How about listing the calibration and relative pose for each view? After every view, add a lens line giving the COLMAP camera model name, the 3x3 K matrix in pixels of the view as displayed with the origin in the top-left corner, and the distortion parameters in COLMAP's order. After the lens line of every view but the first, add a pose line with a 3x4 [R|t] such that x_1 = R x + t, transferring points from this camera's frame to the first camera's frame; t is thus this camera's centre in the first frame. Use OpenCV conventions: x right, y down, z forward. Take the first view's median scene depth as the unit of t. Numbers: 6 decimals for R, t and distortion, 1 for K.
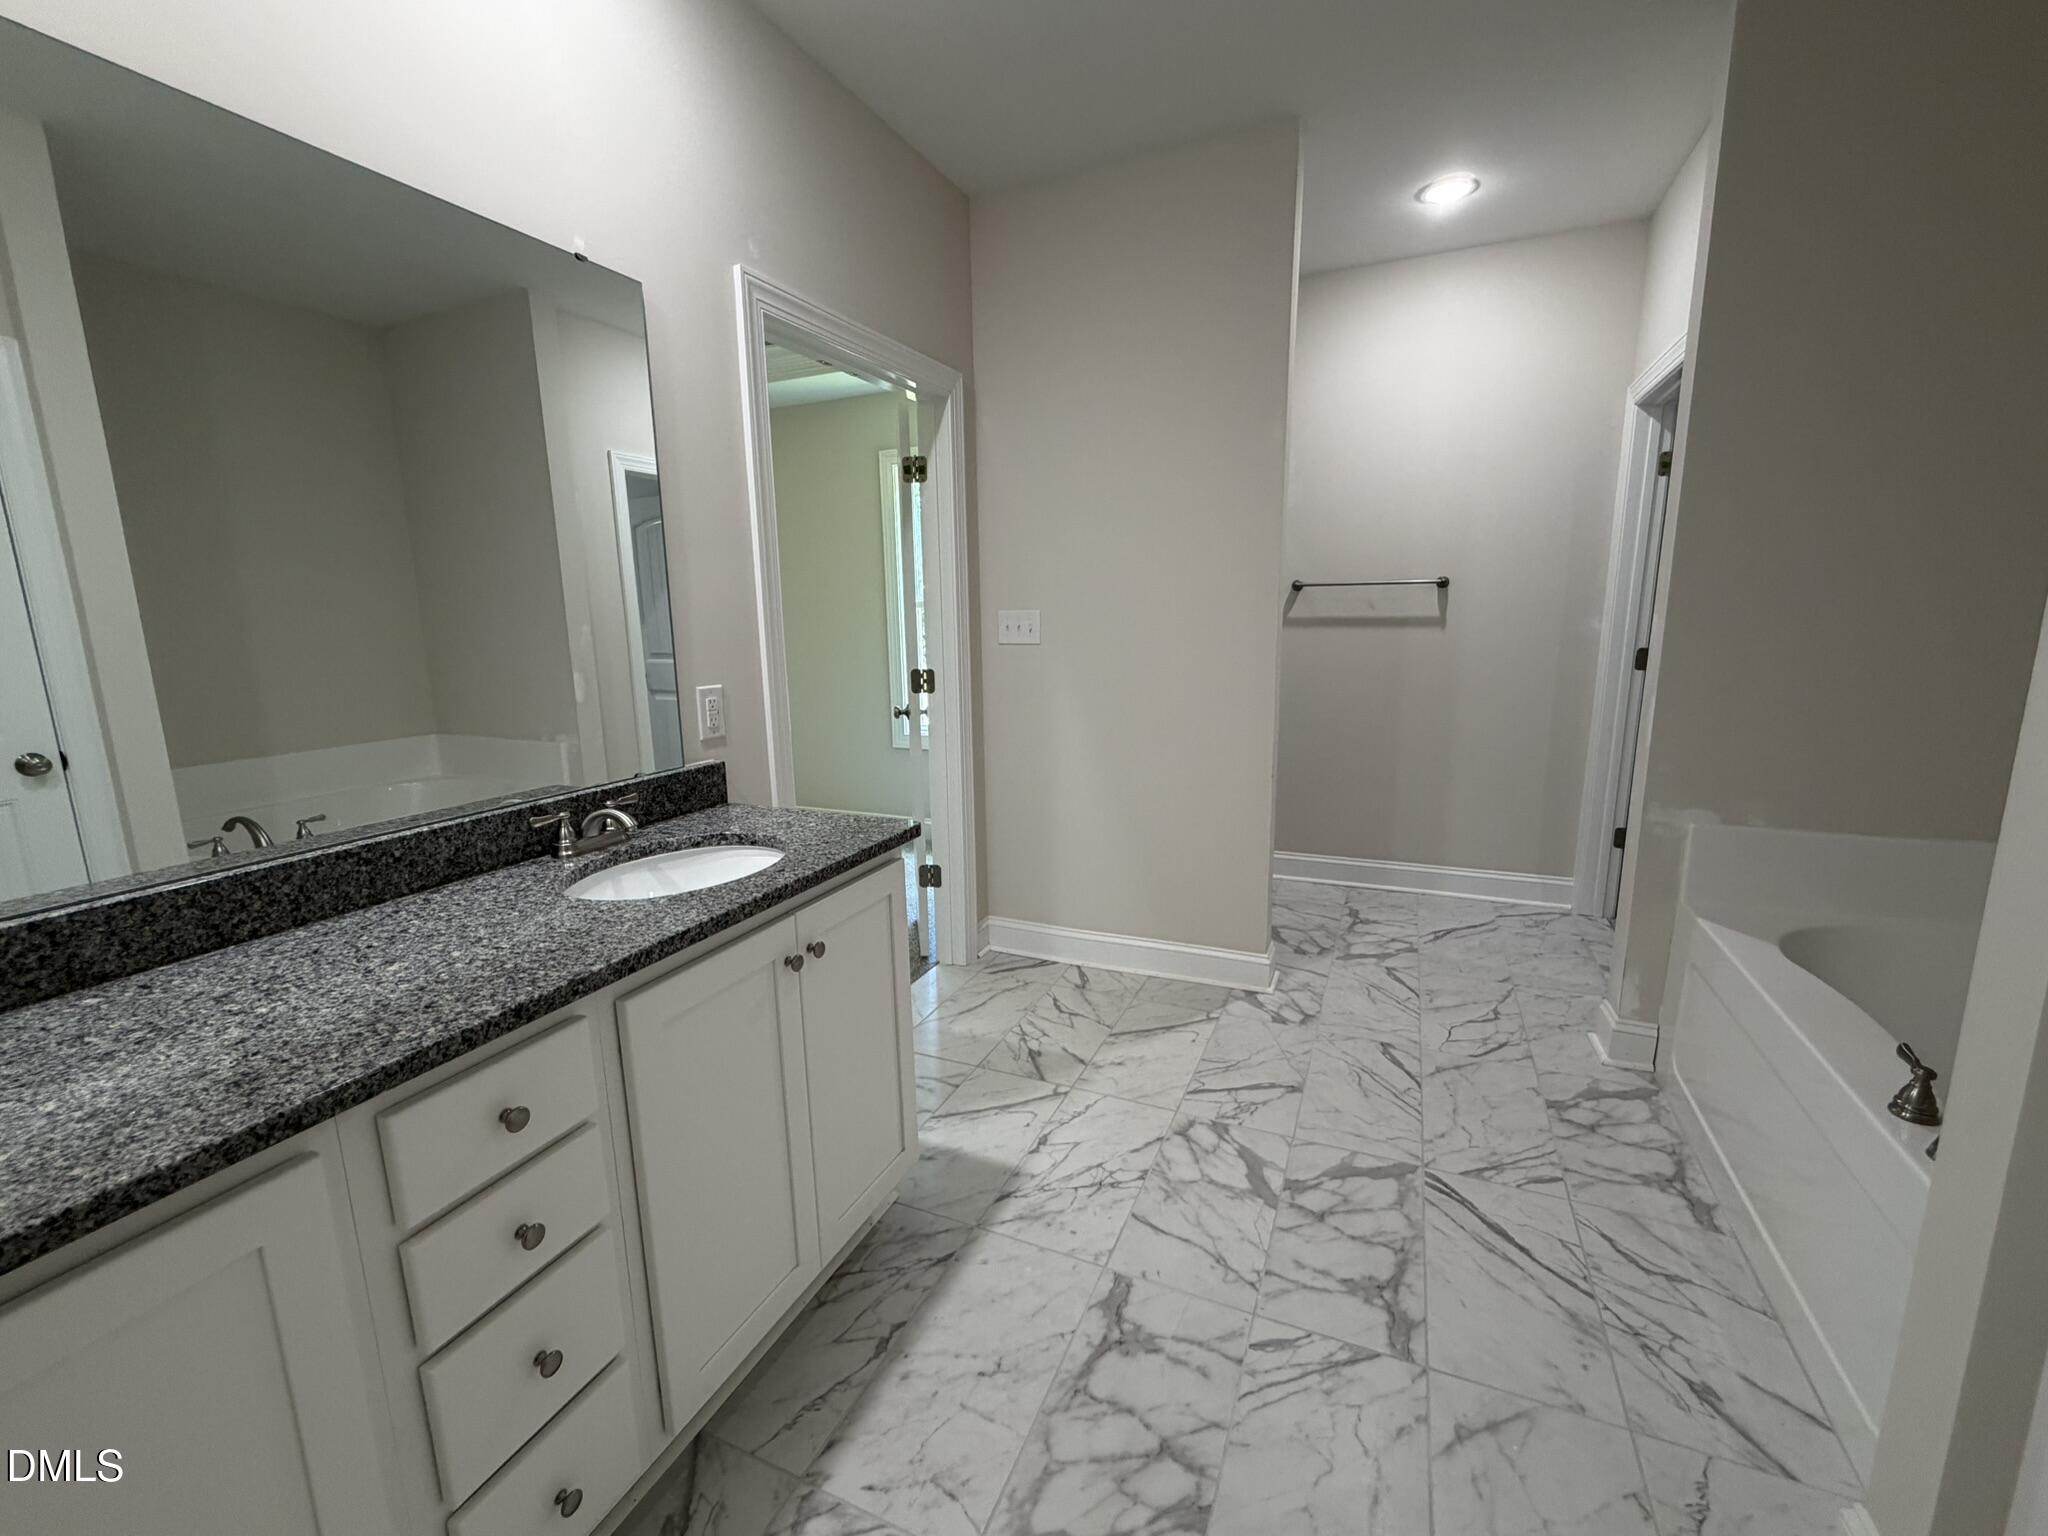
lens RADIAL K [[857.8, 0, 1018.9], [0, 857.8, 771.6], [0, 0, 1]] dist [0.000679, 0.000135]
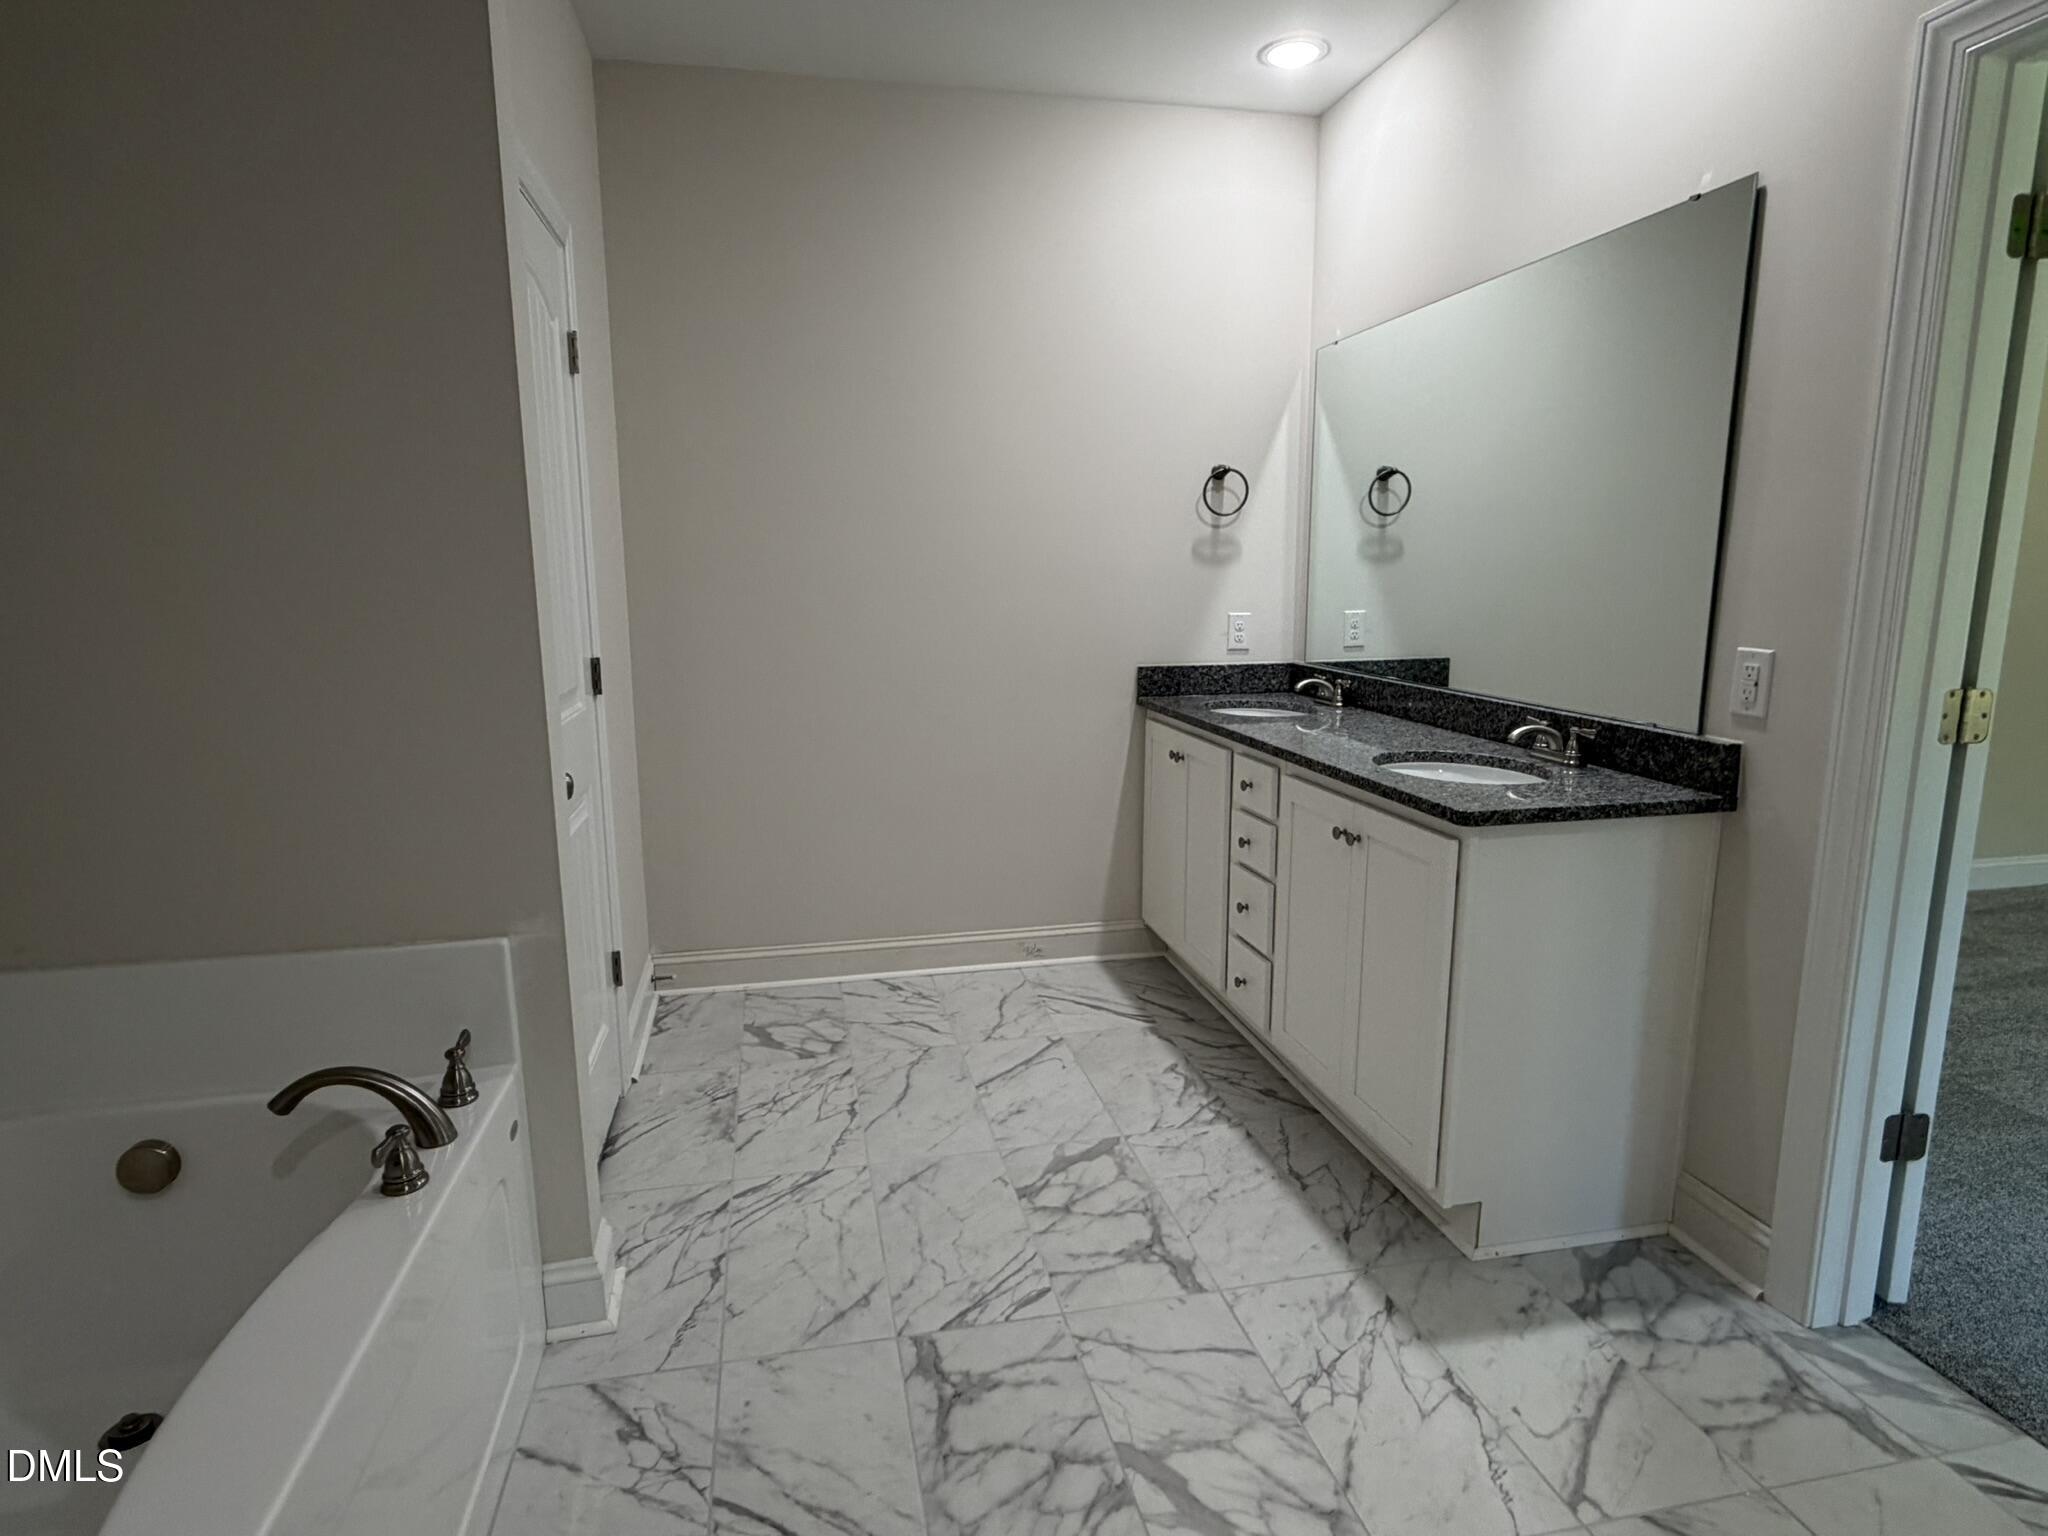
lens RADIAL K [[1125.4, 0, 1018.8], [0, 1125.4, 773.0], [0, 0, 1]] dist [0.003938, -0.001208]
pose [[-0.807385, 0.130602, -0.575389, 0.900253], [-0.087010, 0.938178, 0.335040, -0.319856], [0.583574, 0.320571, -0.746107, 1.617139]]
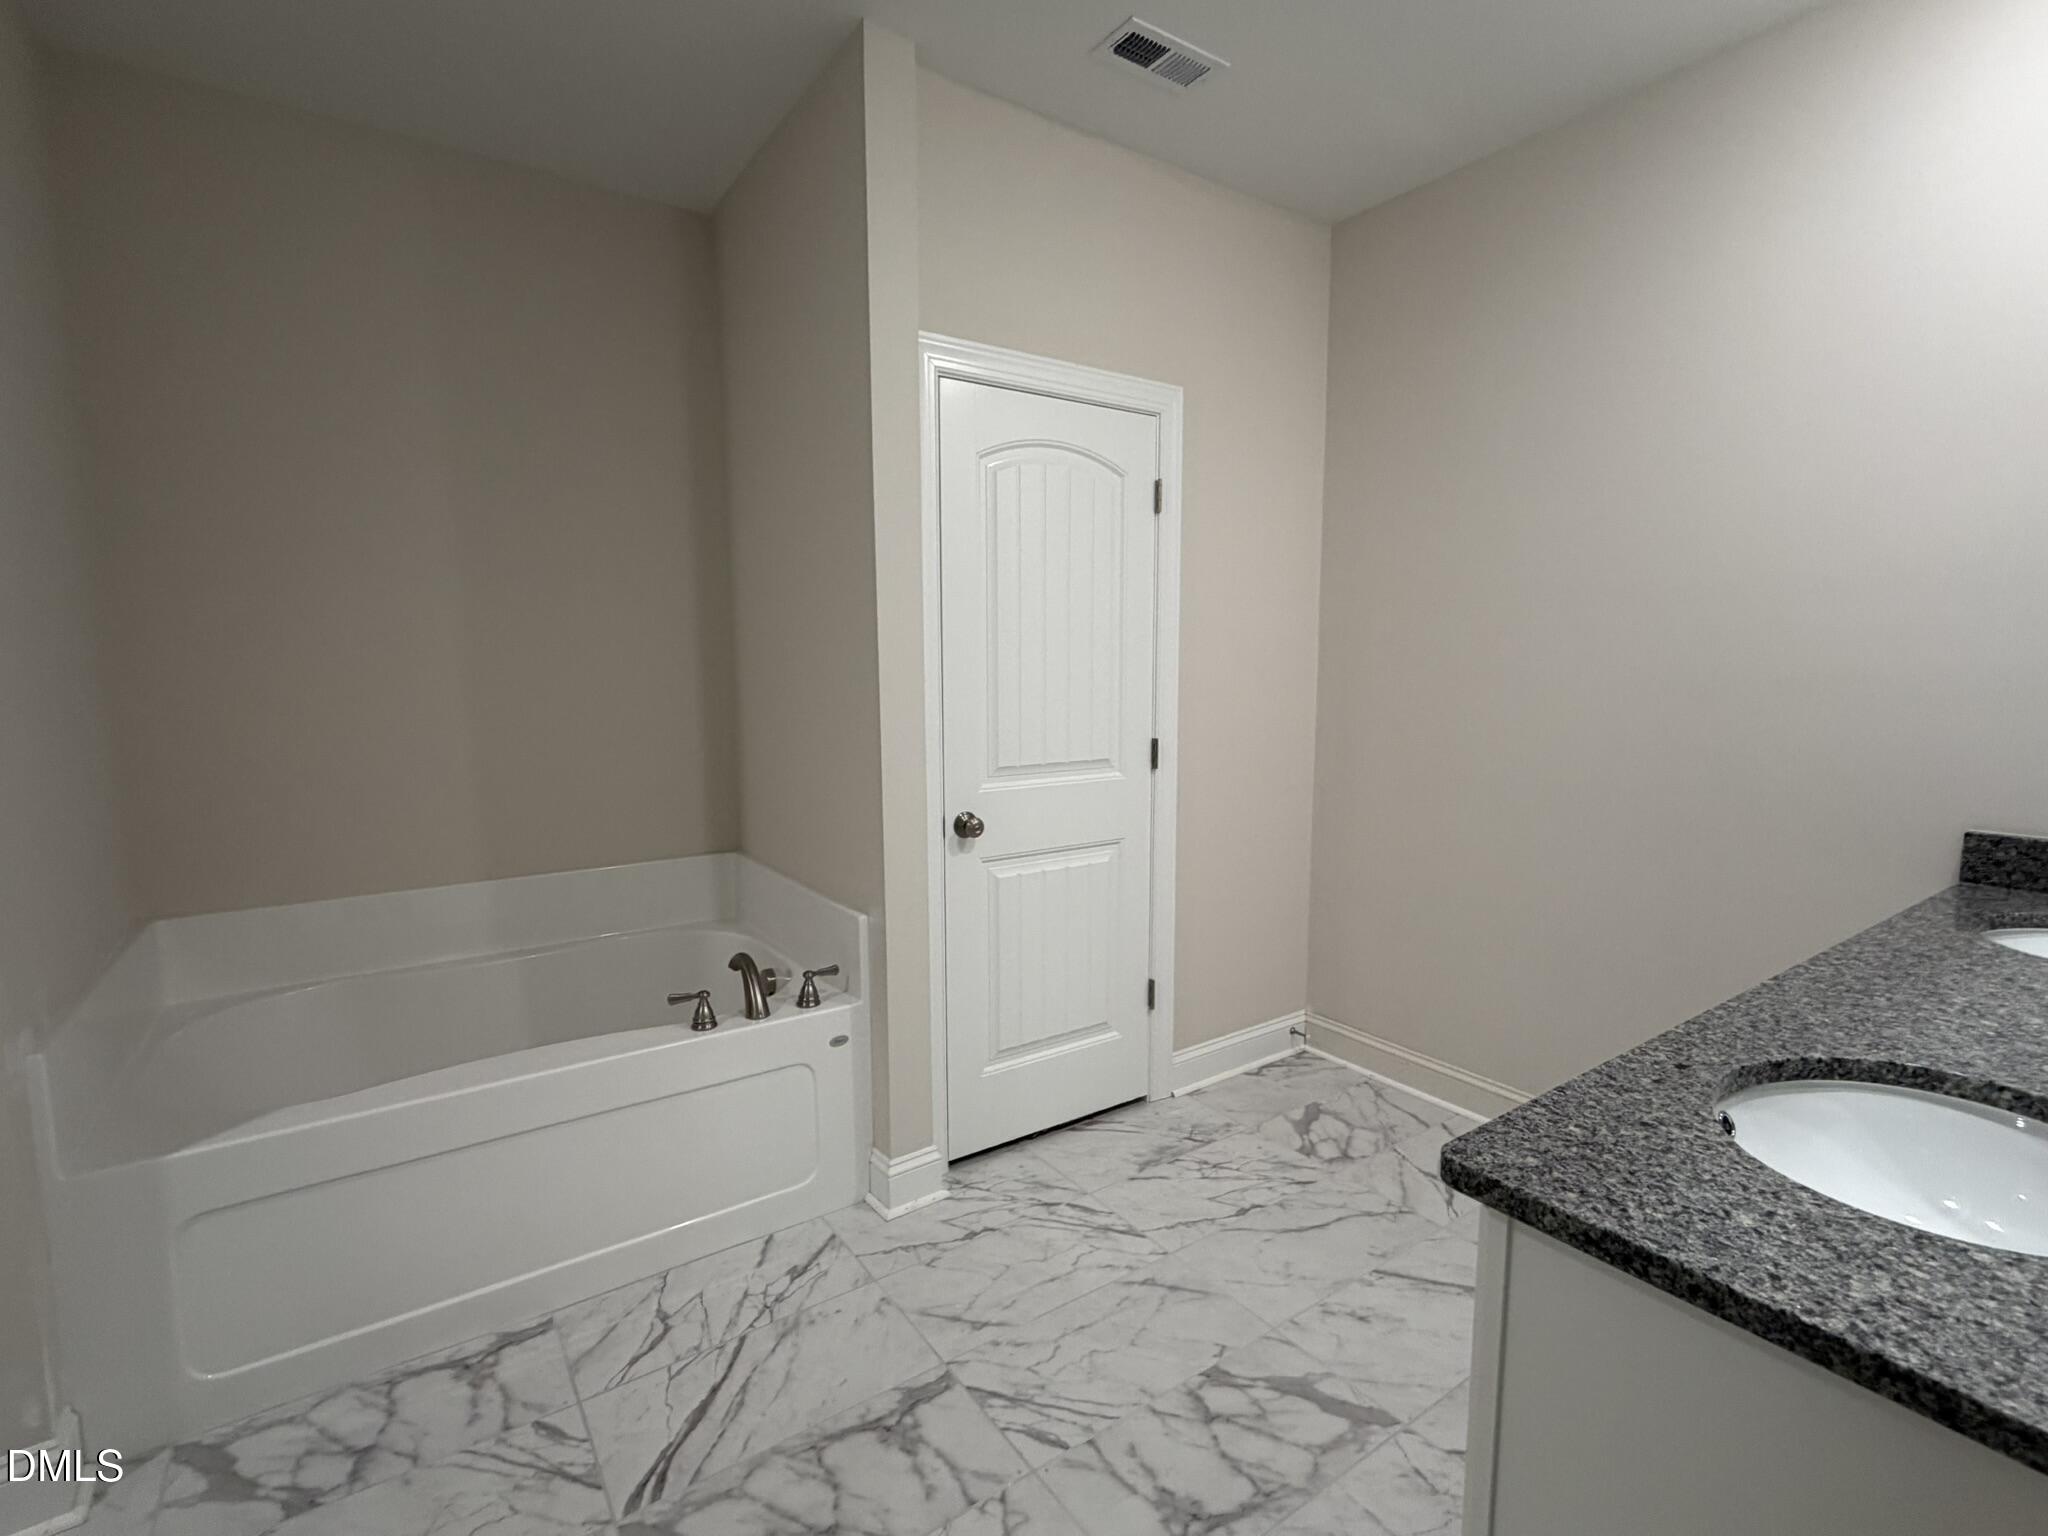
lens RADIAL K [[949.9, 0, 1016.9], [0, 949.9, 768.6], [0, 0, 1]] dist [0.000875, 0.000161]
pose [[-0.854484, -0.035446, 0.518267, -0.180168], [0.118373, 0.958136, 0.260697, -0.296947], [-0.505811, 0.284110, -0.814516, 1.514162]]
